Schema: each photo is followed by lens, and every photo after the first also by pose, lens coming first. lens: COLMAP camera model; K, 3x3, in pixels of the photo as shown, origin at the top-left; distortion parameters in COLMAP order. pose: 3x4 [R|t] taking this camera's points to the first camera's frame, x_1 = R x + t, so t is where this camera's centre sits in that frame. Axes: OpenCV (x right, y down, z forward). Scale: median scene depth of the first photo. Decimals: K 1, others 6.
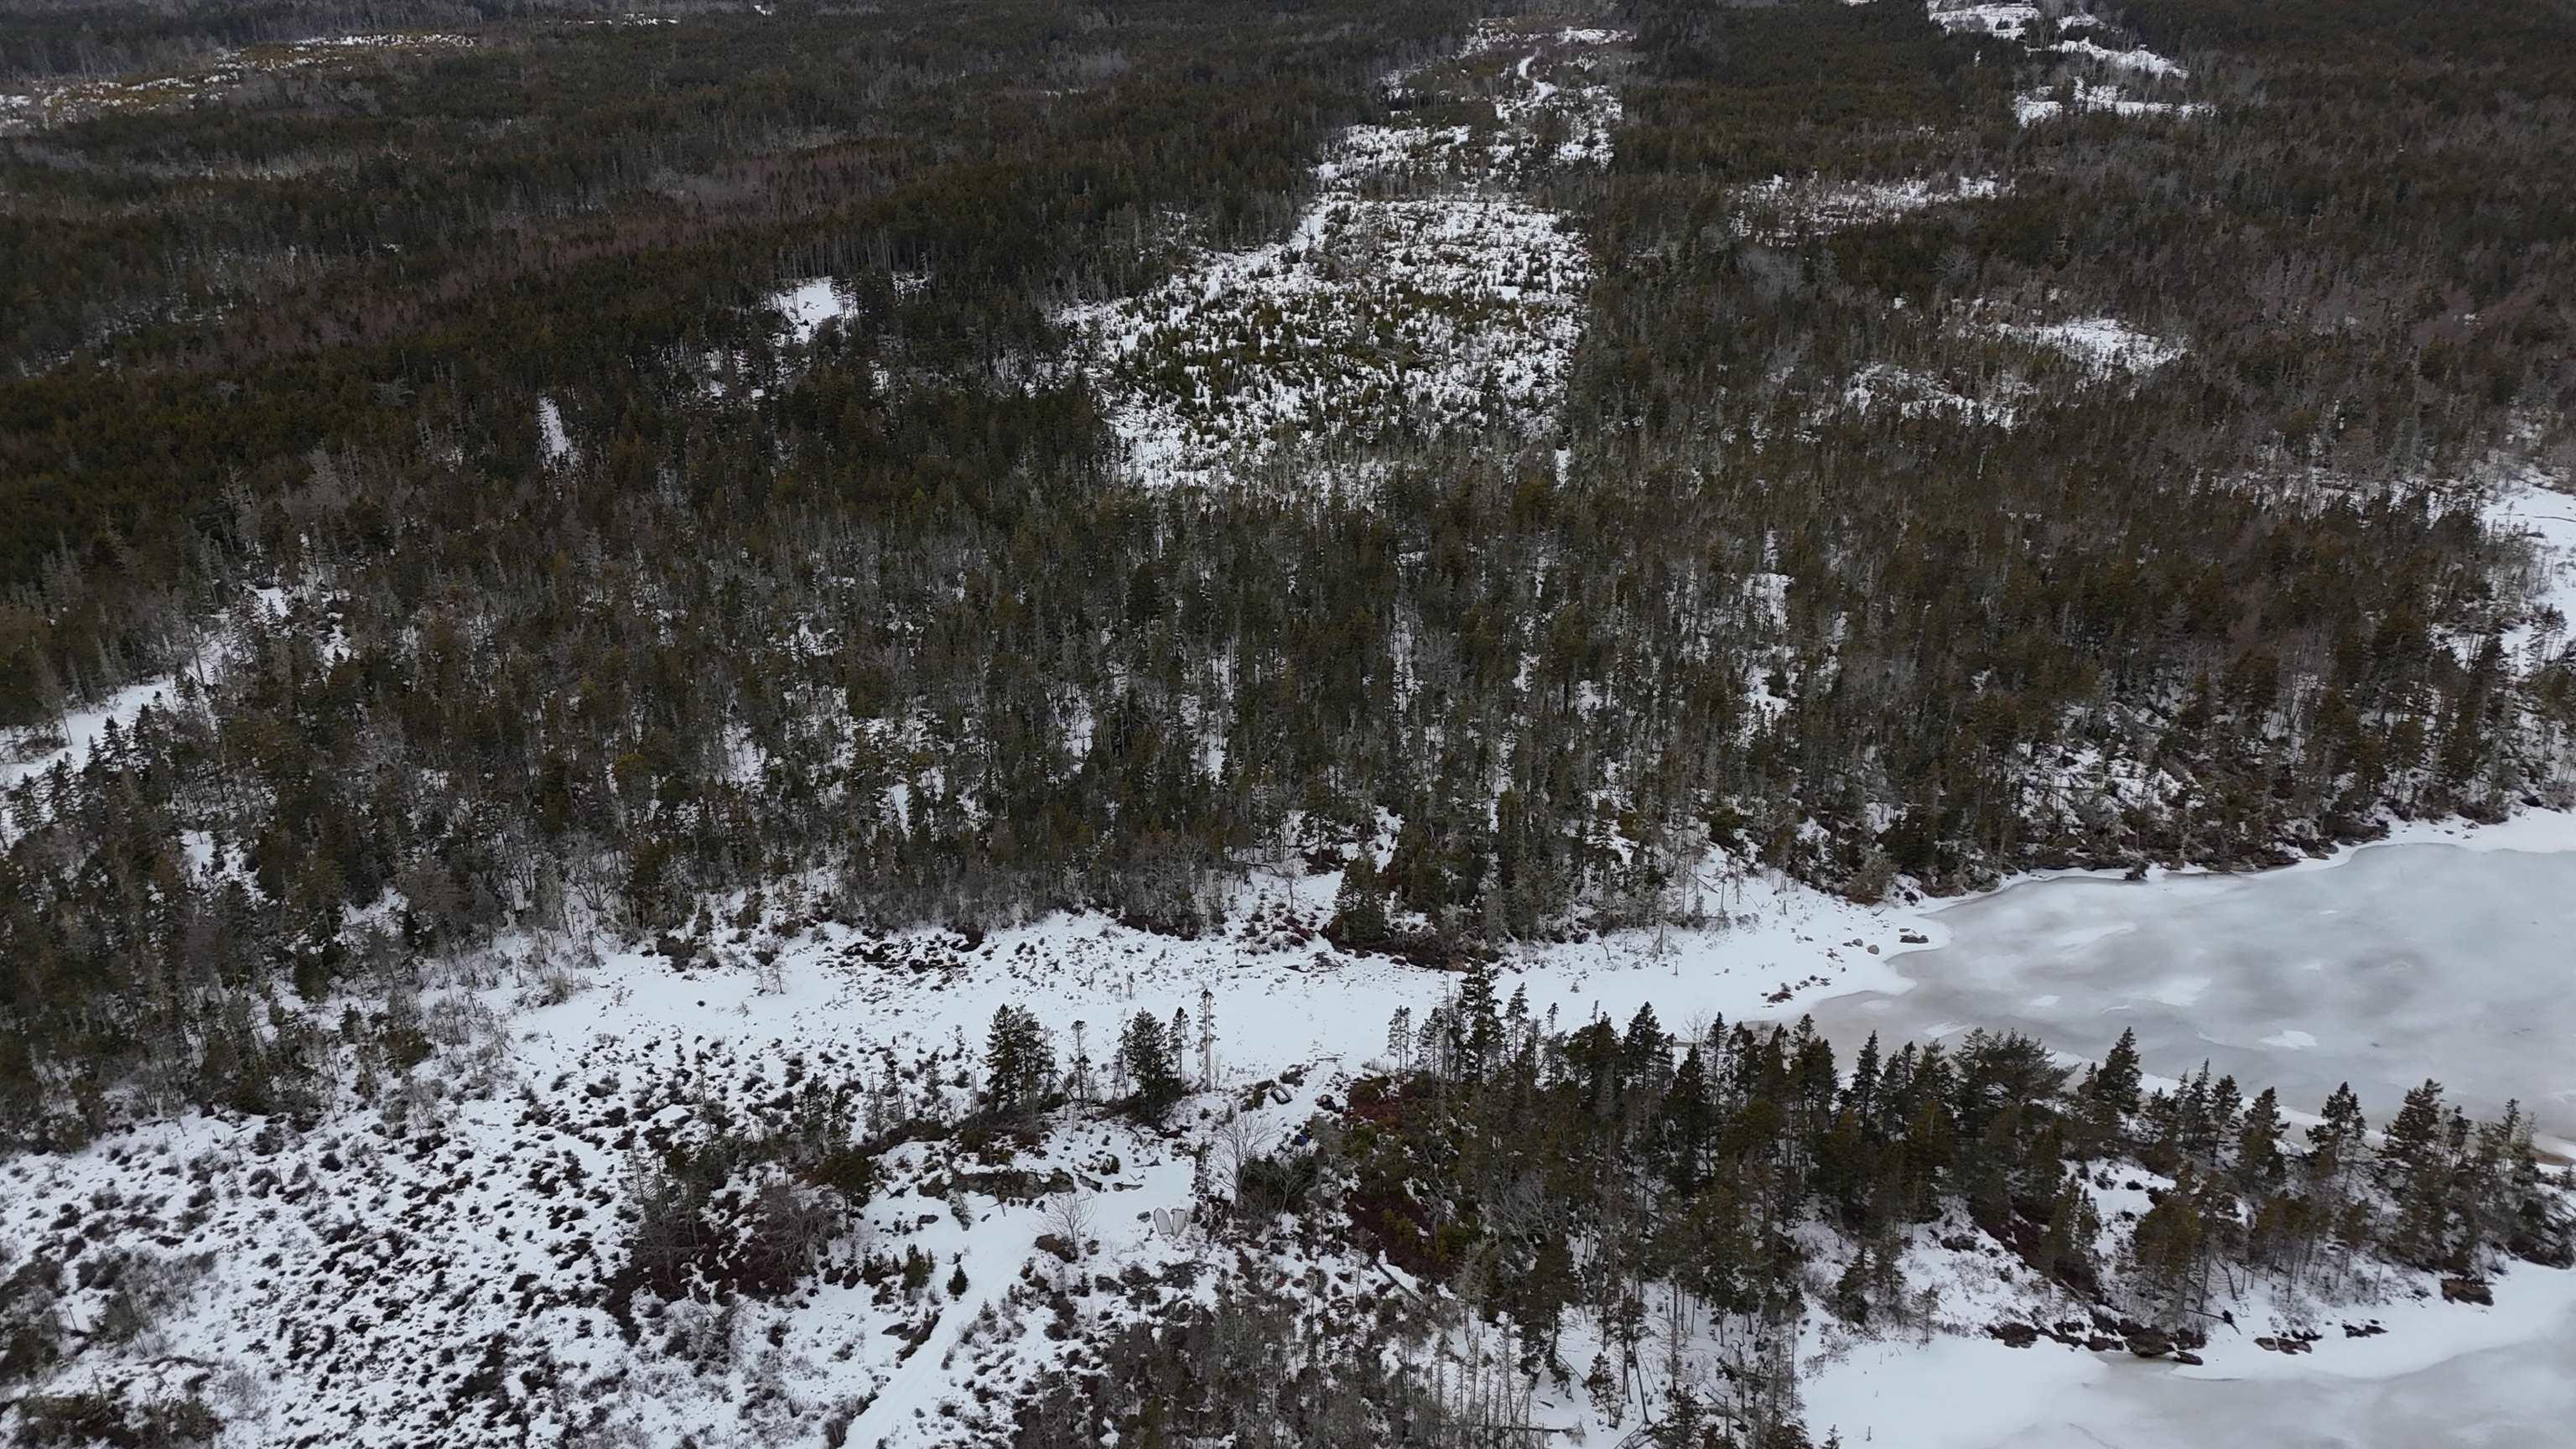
lens RADIAL K [[1902.2, 0, 1288.0], [0, 1902.2, 724.5], [0, 0, 1]] dist [0.089446, -0.078035]
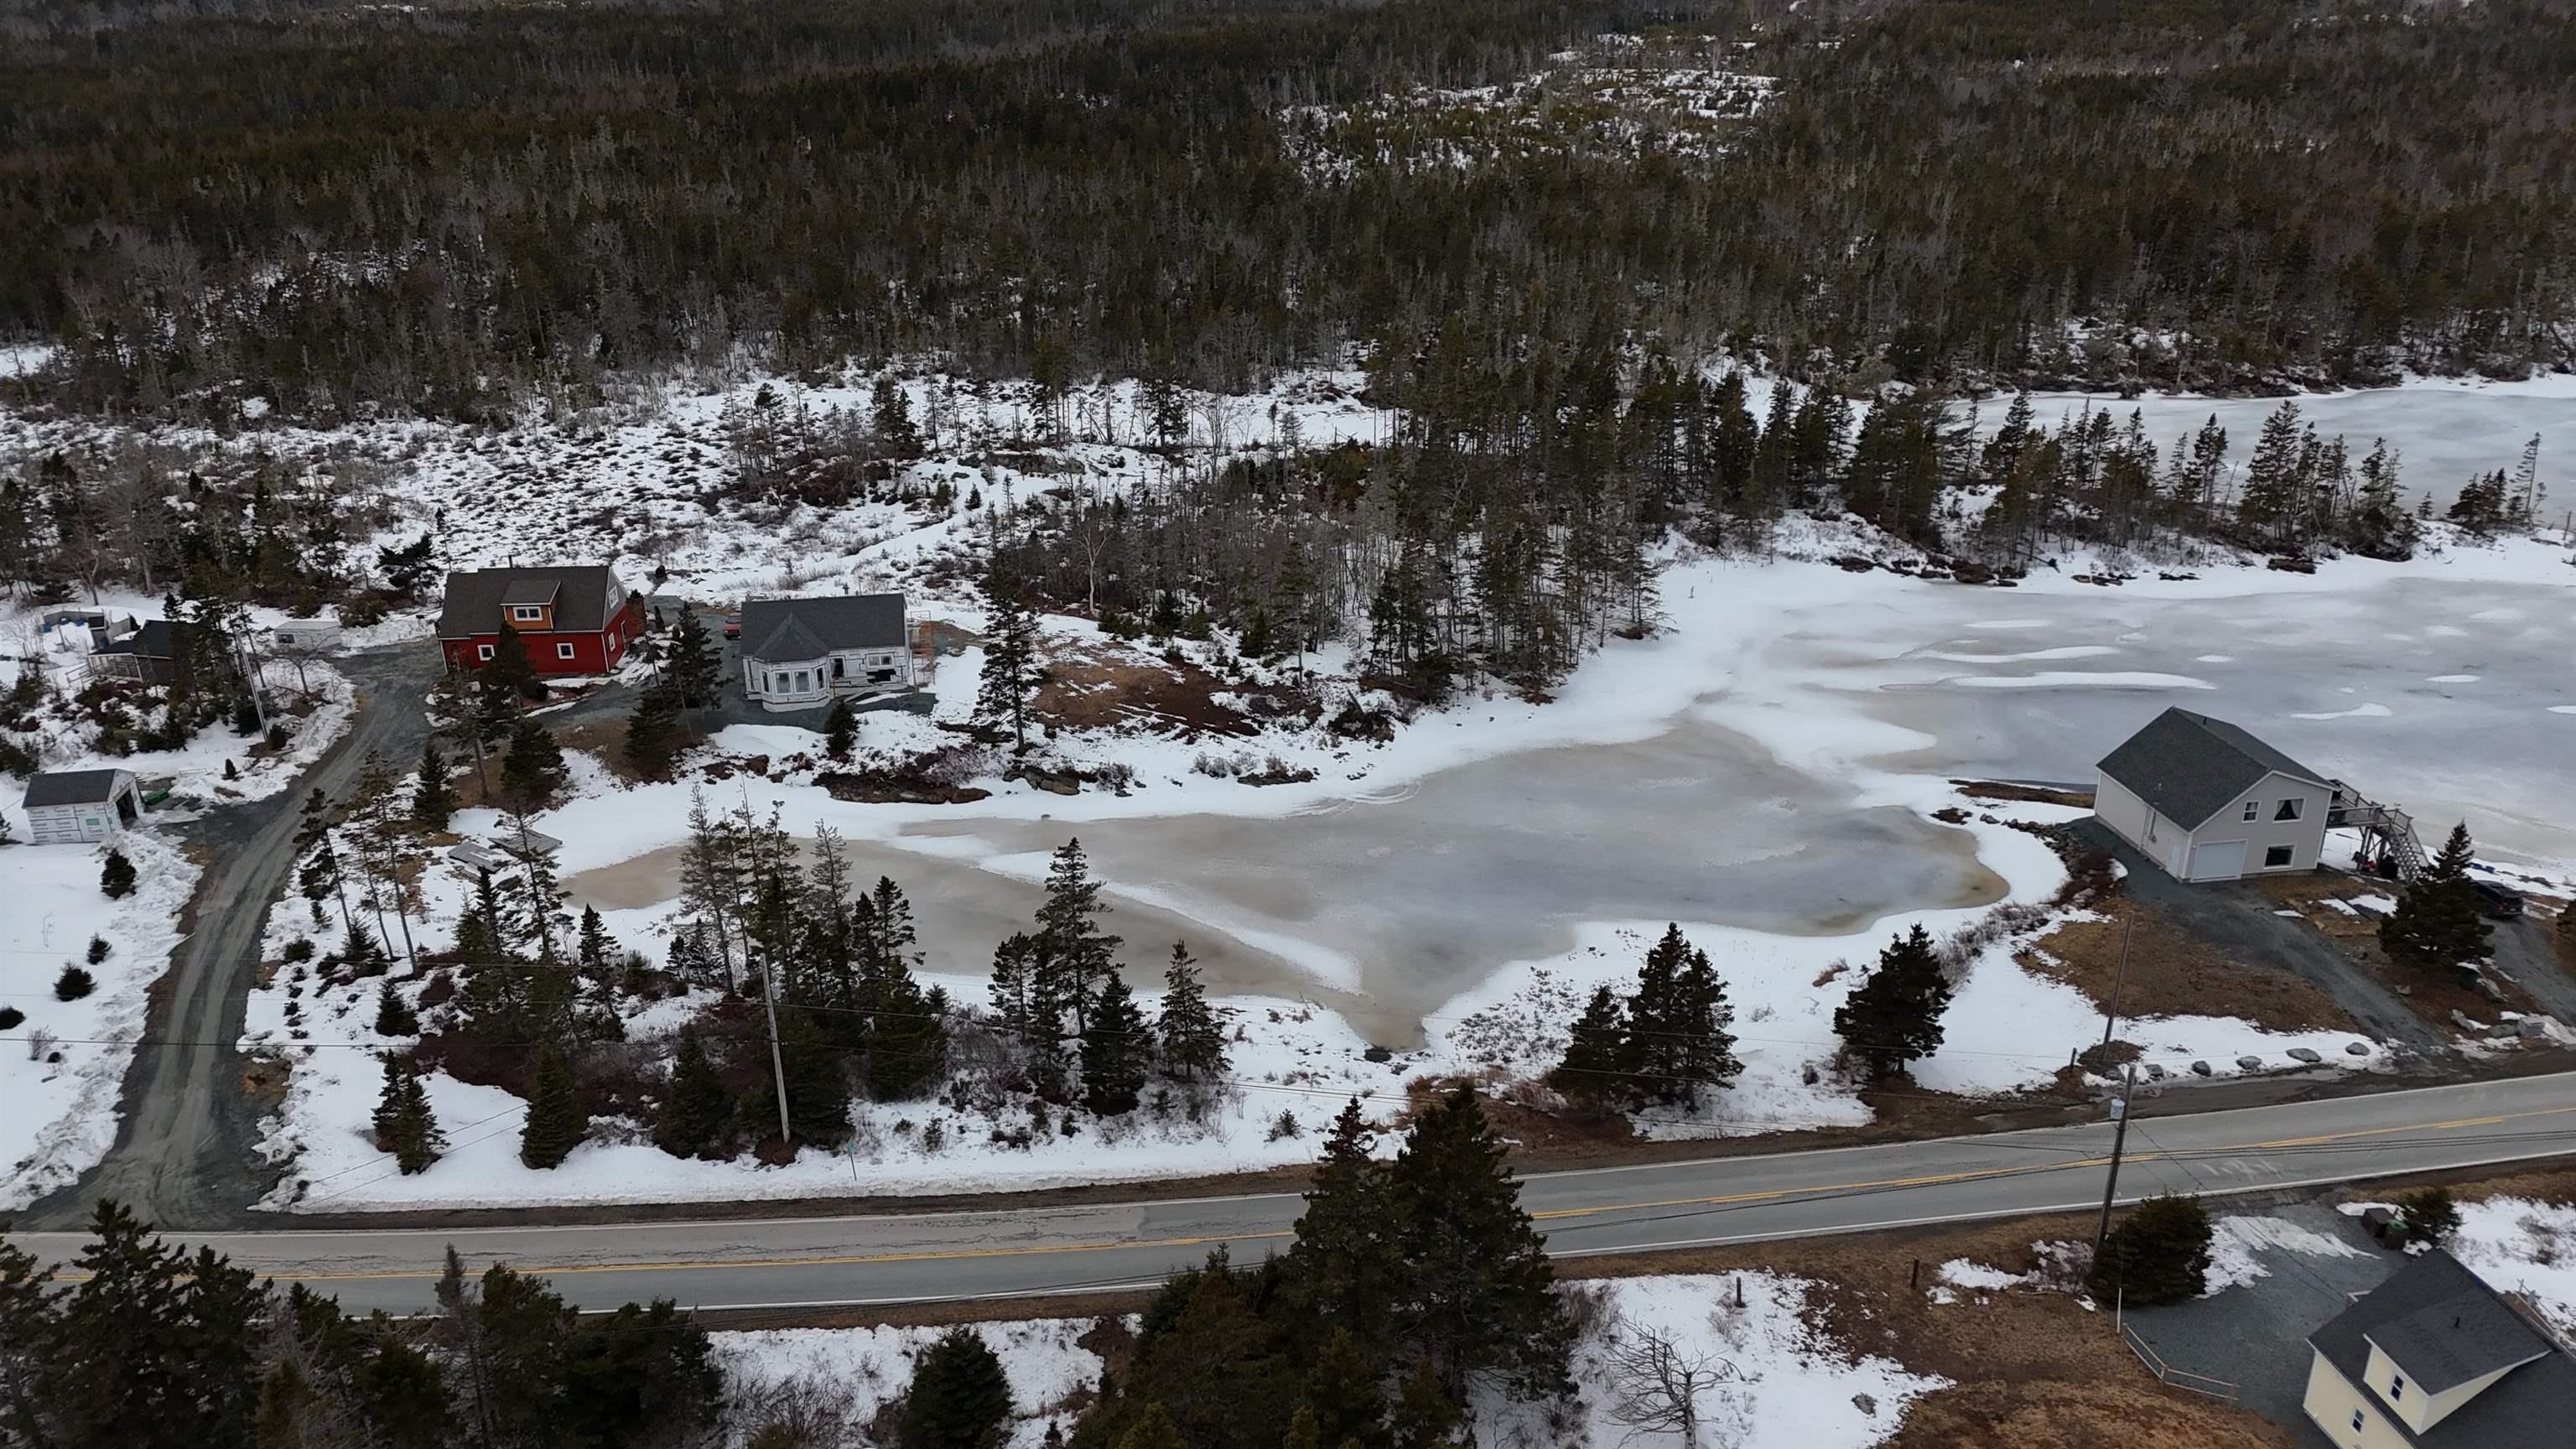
lens RADIAL K [[1902.2, 0, 1288.0], [0, 1902.2, 724.5], [0, 0, 1]] dist [0.089446, -0.078035]
pose [[0.986743, 0.067070, -0.147784, 0.200152], [-0.070805, 0.997287, -0.020154, 0.415465], [0.146032, 0.030351, 0.988814, -0.151979]]
